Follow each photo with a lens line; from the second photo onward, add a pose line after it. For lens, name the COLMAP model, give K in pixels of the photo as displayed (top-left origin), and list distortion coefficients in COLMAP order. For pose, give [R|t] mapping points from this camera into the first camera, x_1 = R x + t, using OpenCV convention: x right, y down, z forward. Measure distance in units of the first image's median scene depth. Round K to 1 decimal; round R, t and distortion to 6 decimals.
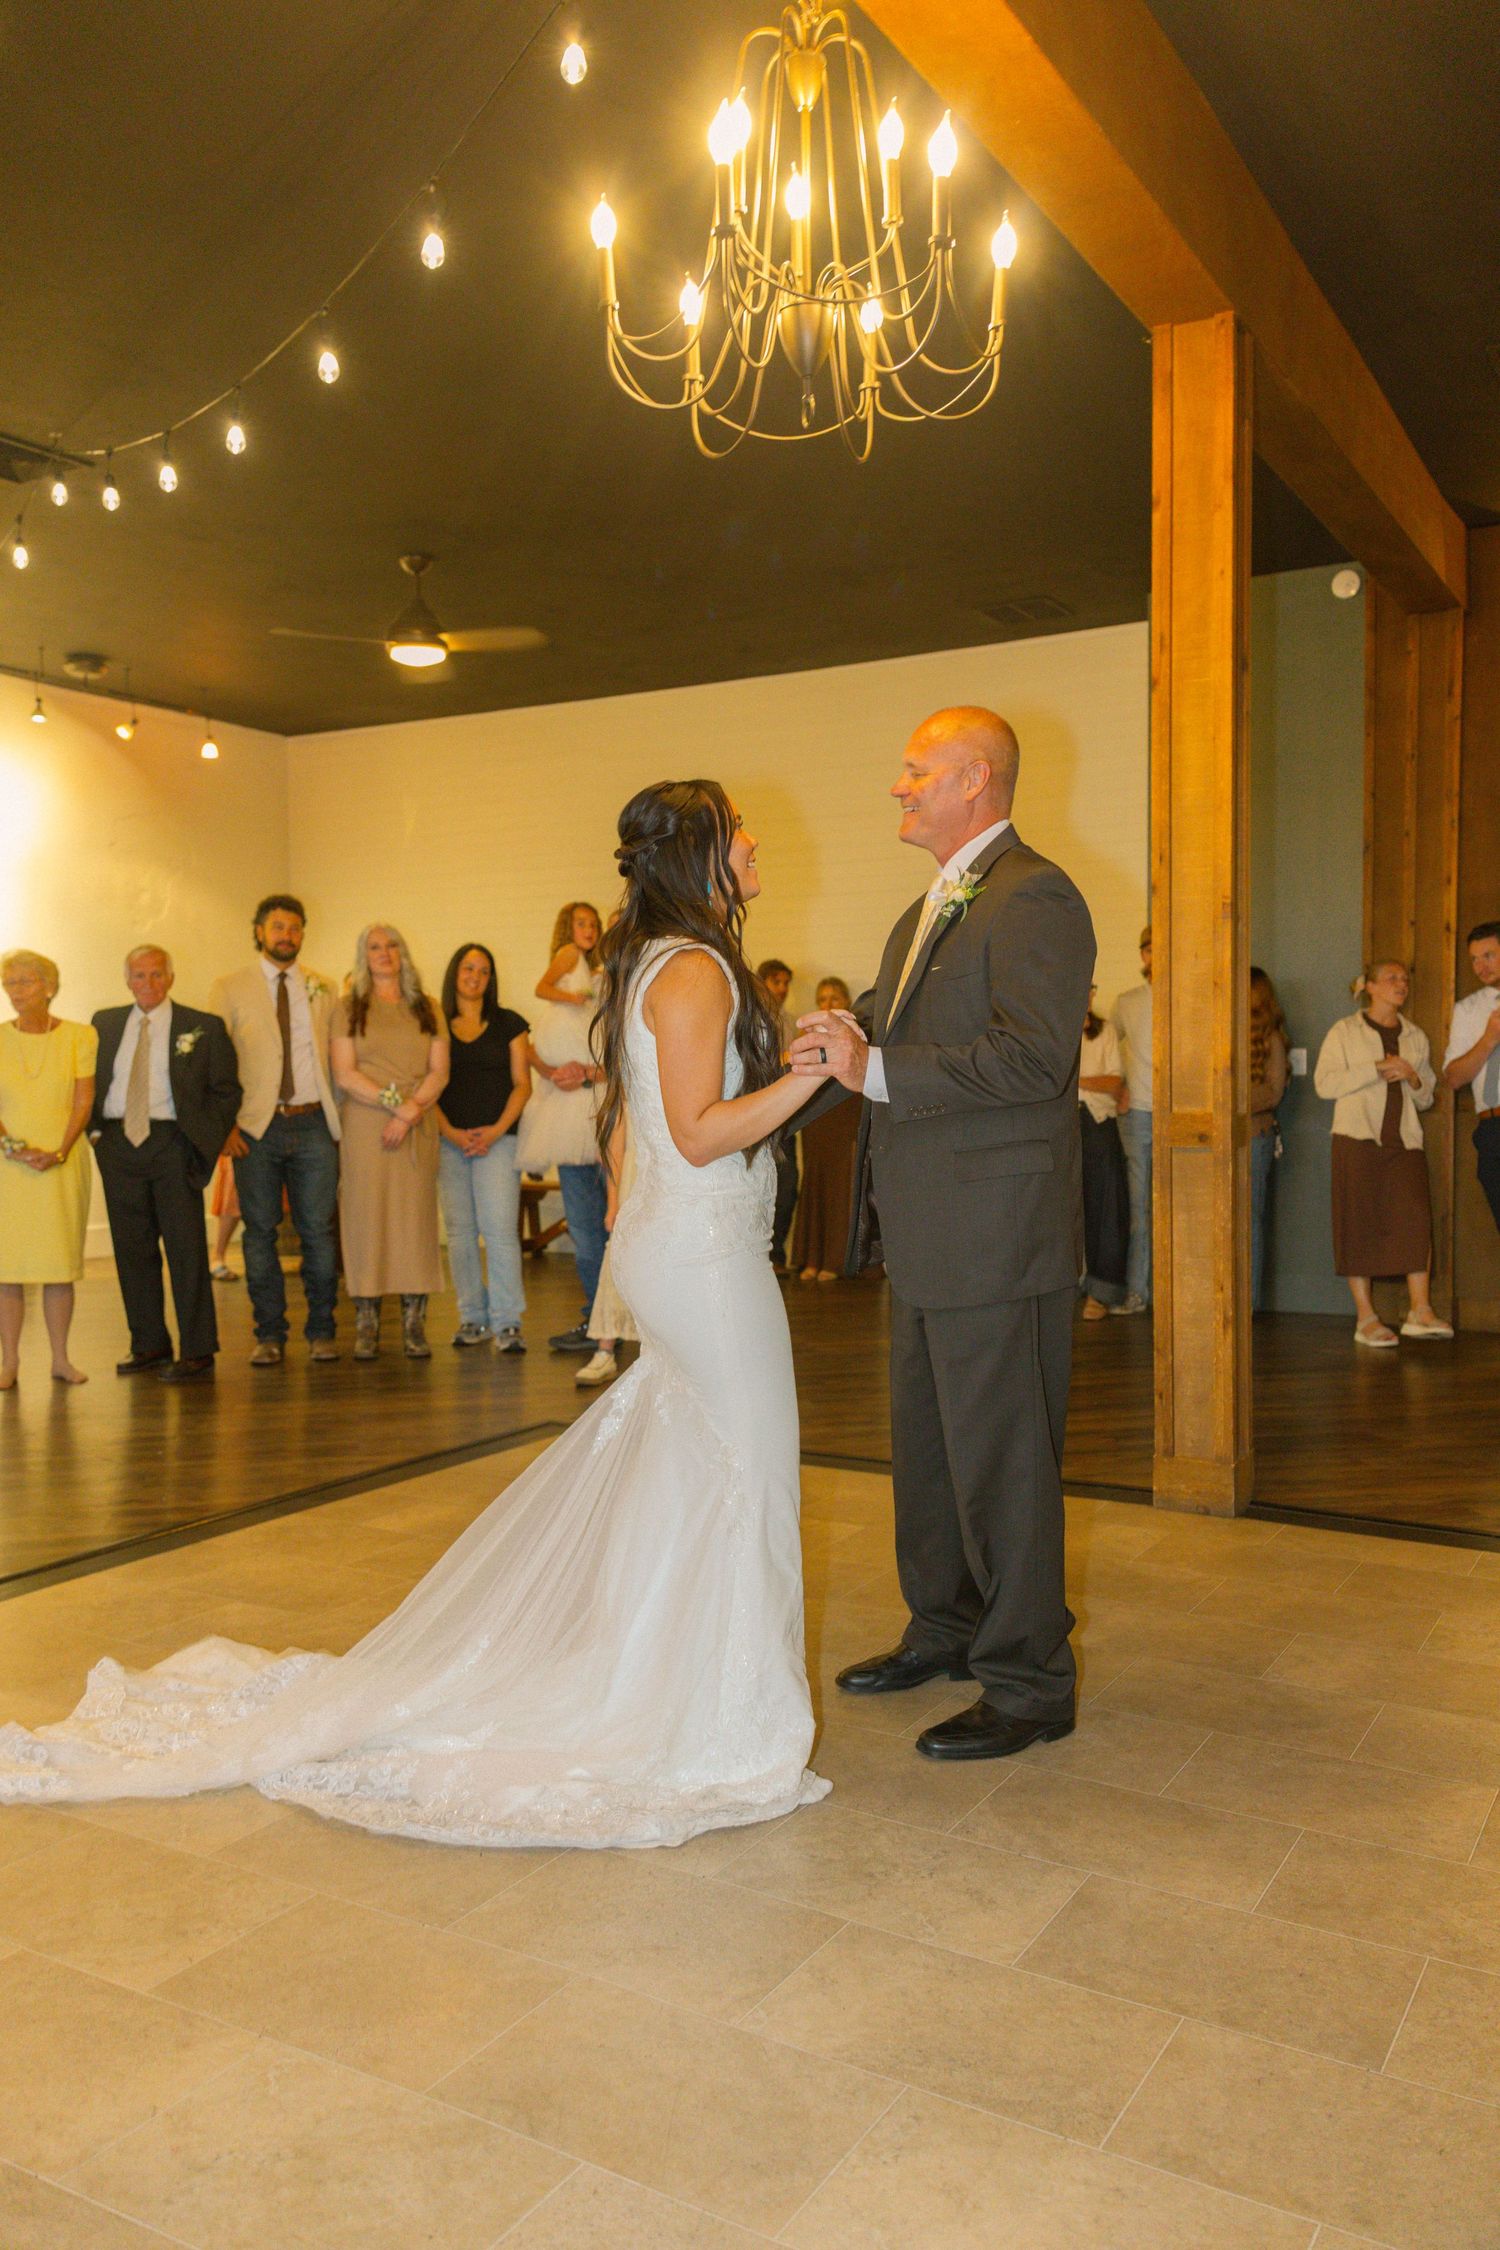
lens RADIAL K [[1774.2, 0, 750.4], [0, 1774.2, 1102.5], [0, 0, 1]] dist [0.053441, -0.066449]
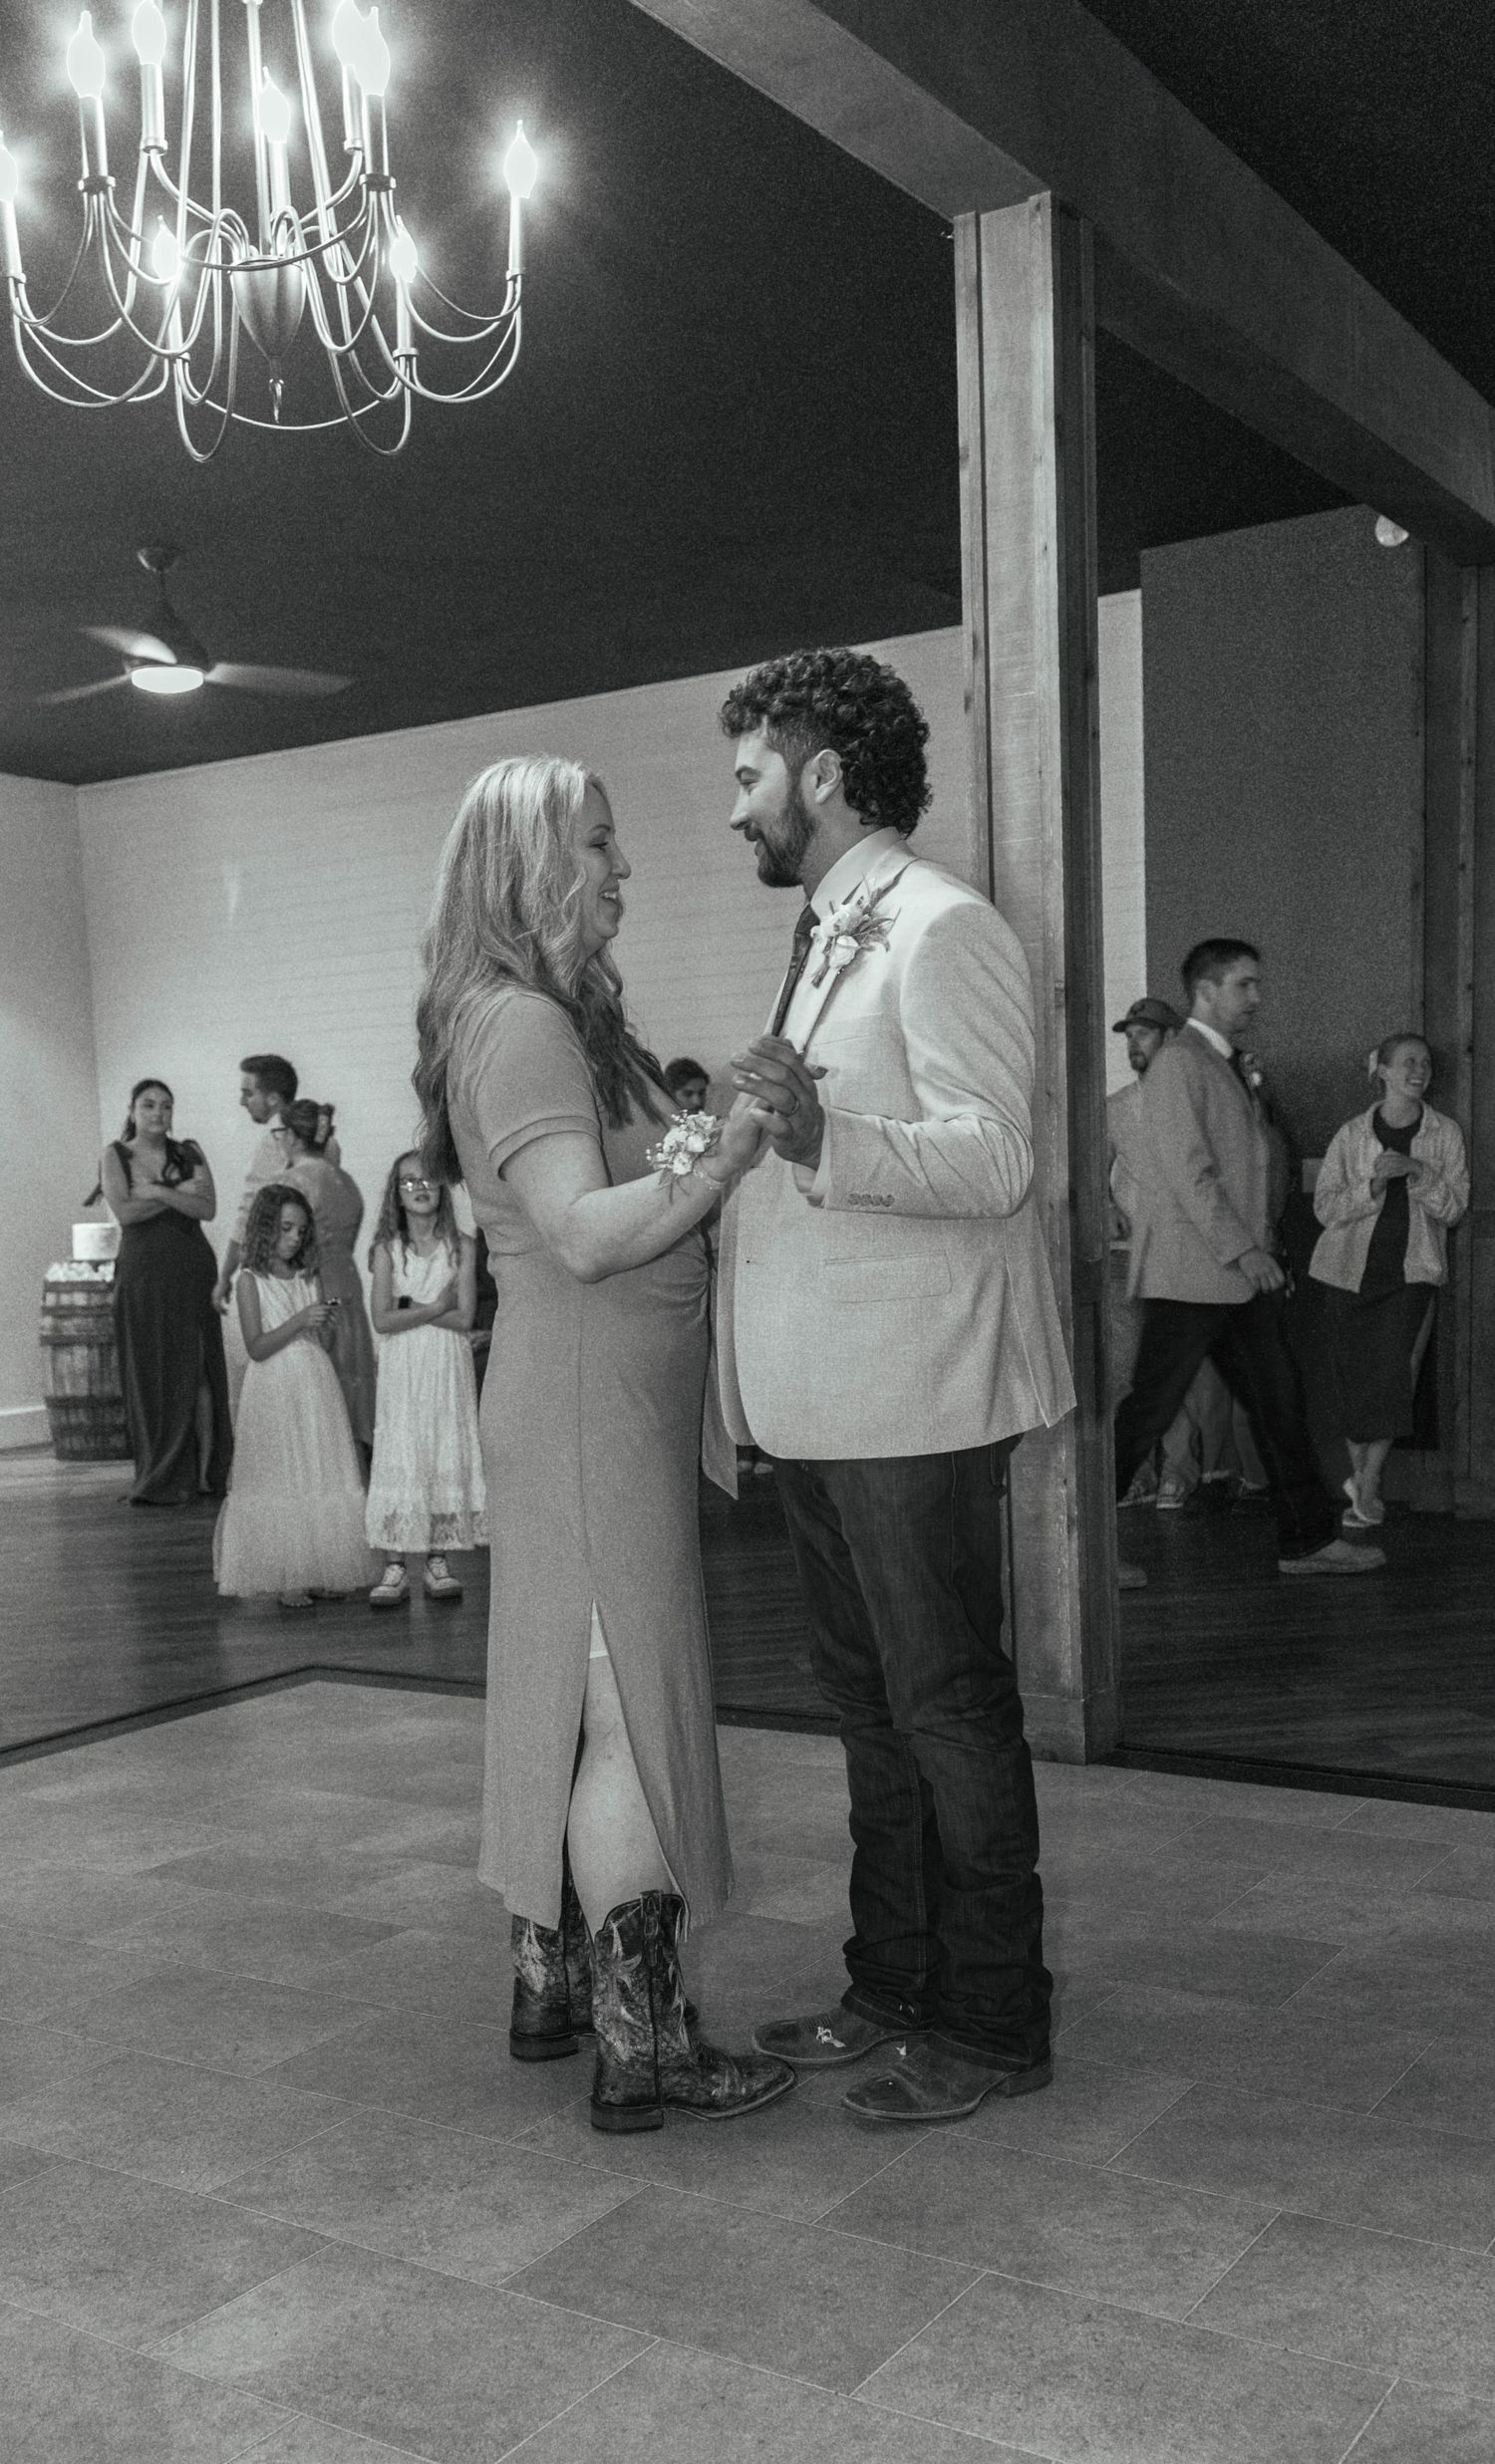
lens RADIAL K [[2338.2, 0, 743.5], [0, 2338.2, 1464.1], [0, 0, 1]] dist [0.015174, -0.015149]
pose [[0.998108, -0.027429, -0.055028, 0.185632], [0.032742, 0.994637, 0.098104, -0.010369], [0.052042, -0.099720, 0.993654, -0.041906]]
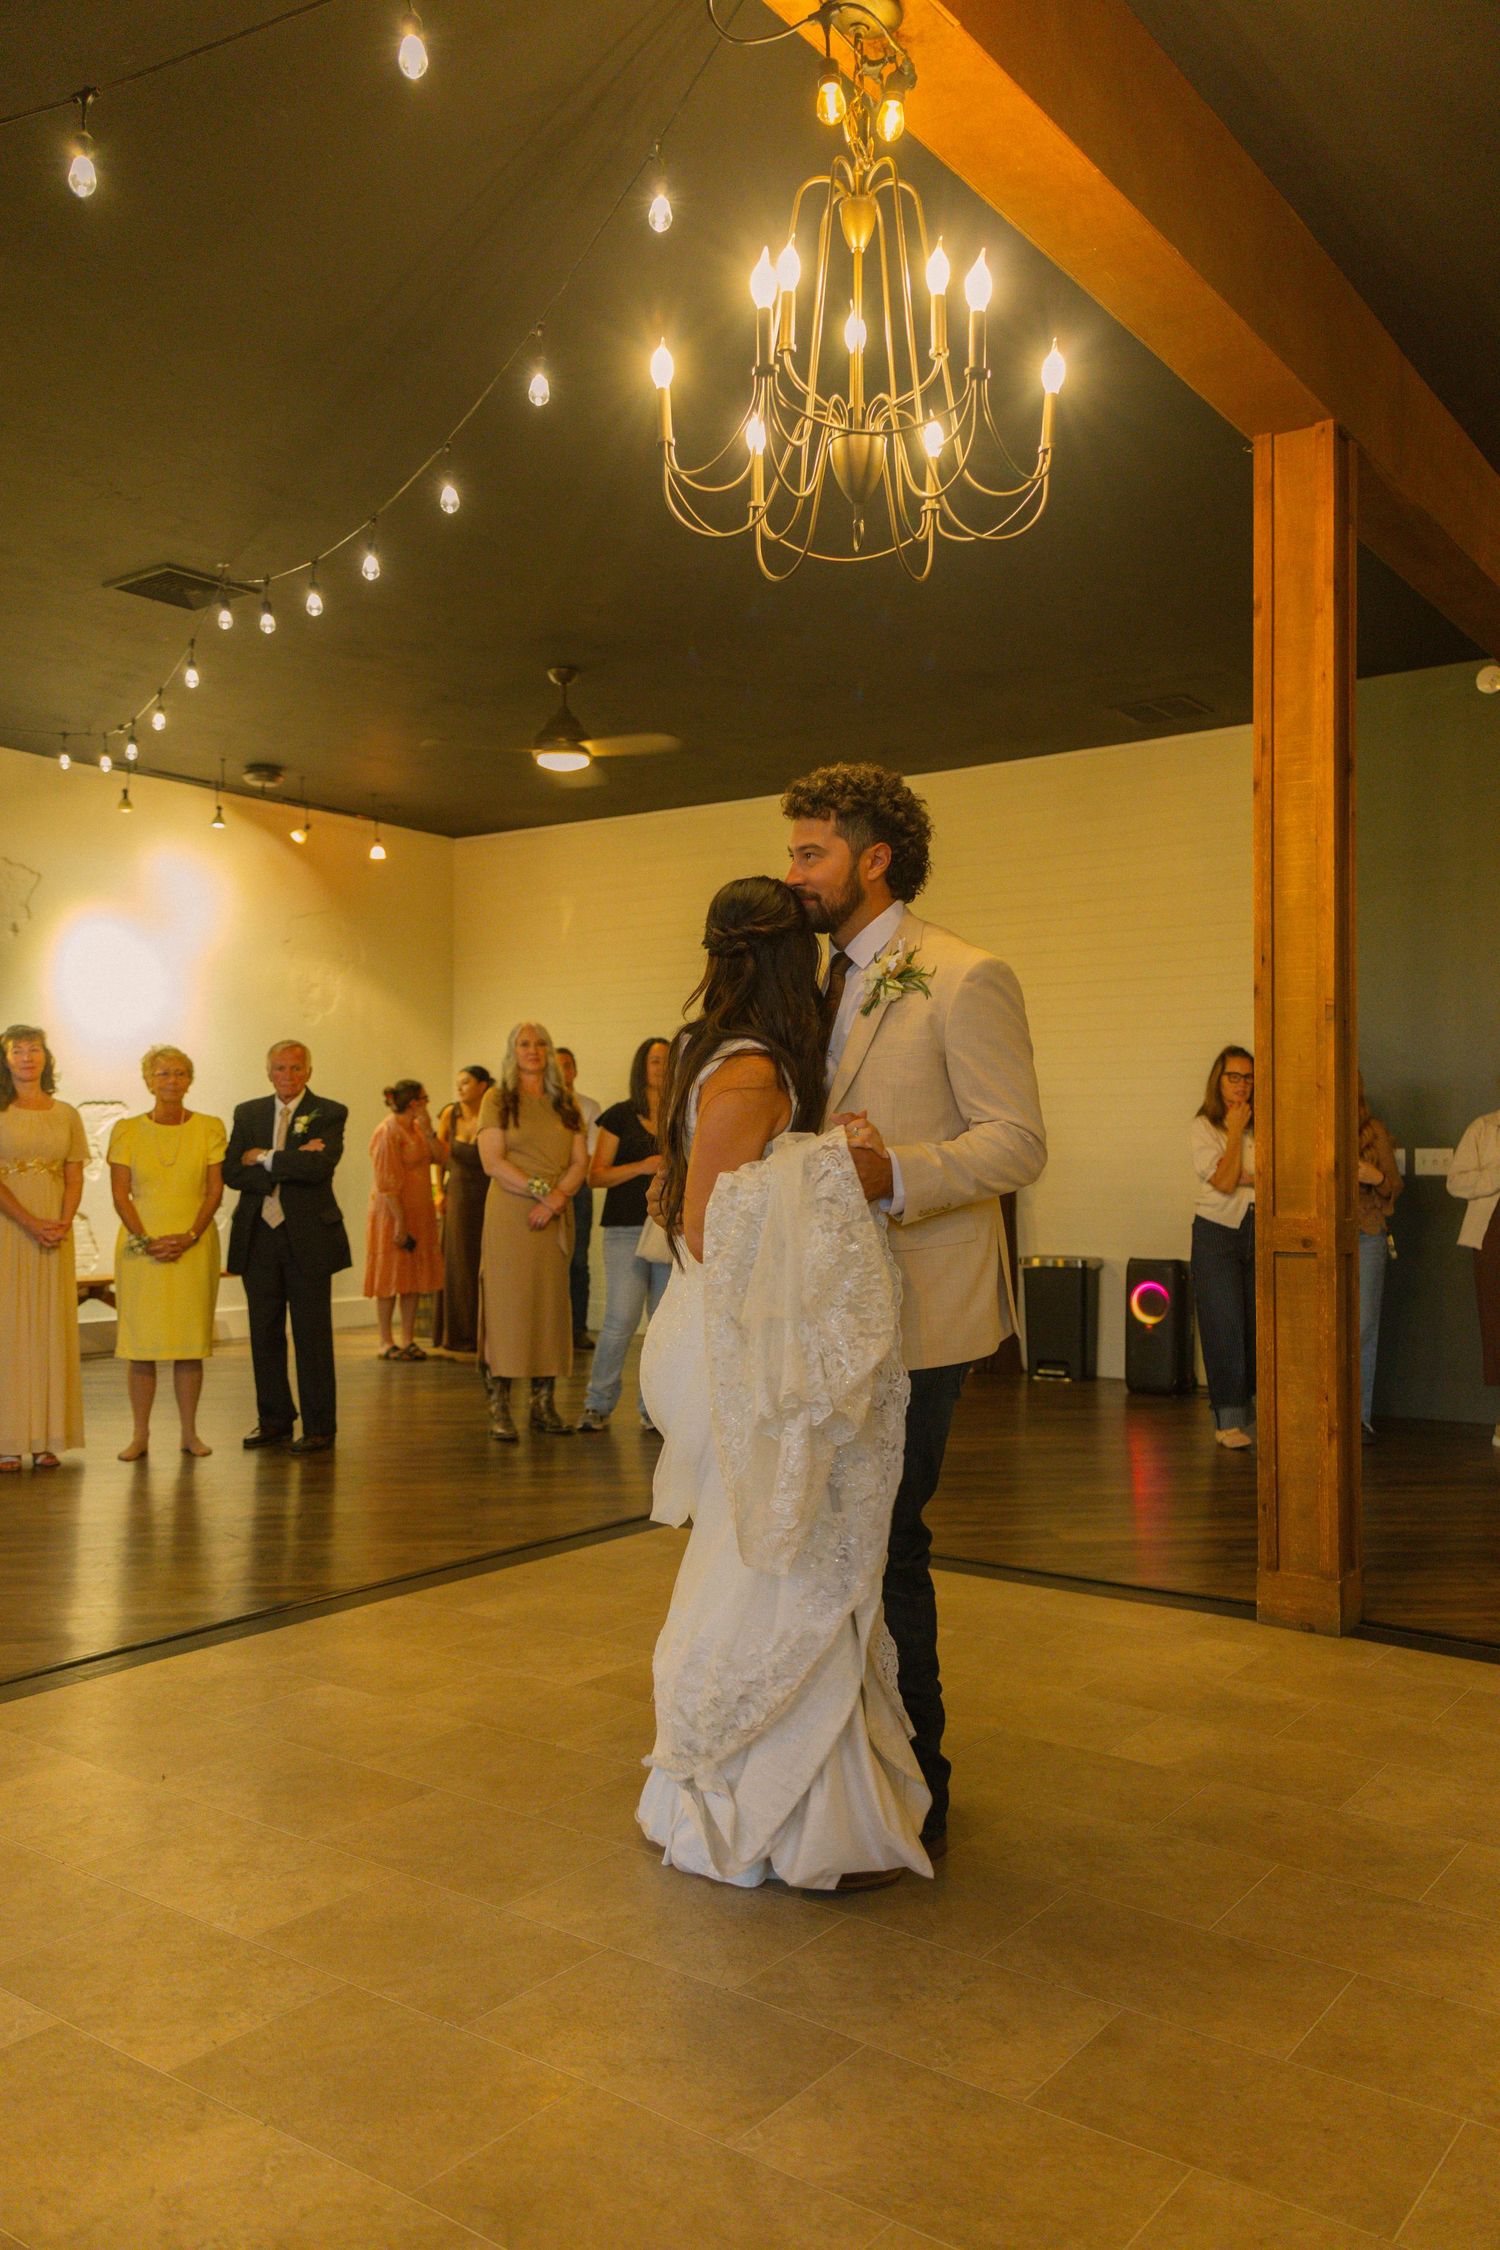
lens RADIAL K [[1756.5, 0, 756.5], [0, 1756.5, 1094.2], [0, 0, 1]] dist [0.049636, -0.061379]
pose [[0.994853, 0.007519, -0.101045, 0.052012], [-0.012933, 0.998509, -0.053035, -0.006353], [0.100495, 0.054068, 0.993467, -0.000981]]
